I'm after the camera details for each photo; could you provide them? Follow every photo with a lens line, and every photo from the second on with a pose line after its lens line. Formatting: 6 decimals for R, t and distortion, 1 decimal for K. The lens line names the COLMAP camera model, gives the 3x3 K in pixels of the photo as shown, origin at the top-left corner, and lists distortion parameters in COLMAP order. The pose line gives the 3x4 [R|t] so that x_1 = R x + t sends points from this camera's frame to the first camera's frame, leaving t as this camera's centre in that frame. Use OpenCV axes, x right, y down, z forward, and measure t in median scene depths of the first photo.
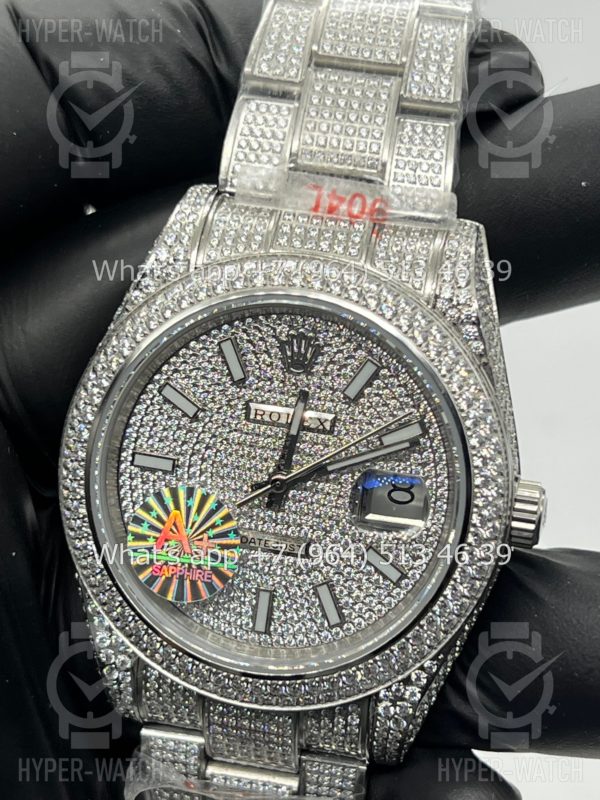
lens RADIAL K [[1762.1, 0, 302.5], [0, 1762.1, 403.5], [0, 0, 1]] dist [0.430627, 0.231207]
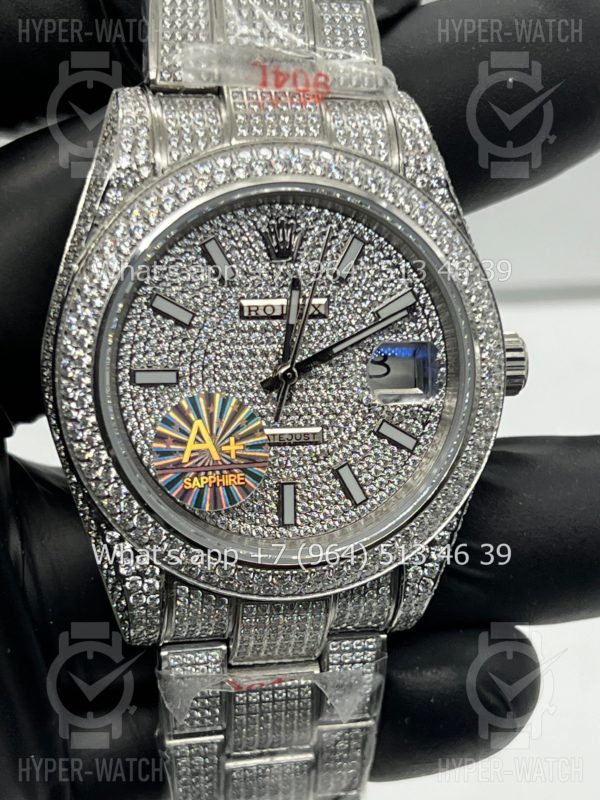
lens RADIAL K [[1762.1, 0, 302.5], [0, 1762.1, 403.5], [0, 0, 1]] dist [0.430627, 0.231207]
pose [[0.926056, -0.179015, 0.332226, -0.338898], [0.168141, 0.983846, 0.061447, 0.001368], [-0.337859, -0.001043, 0.941196, 0.060571]]
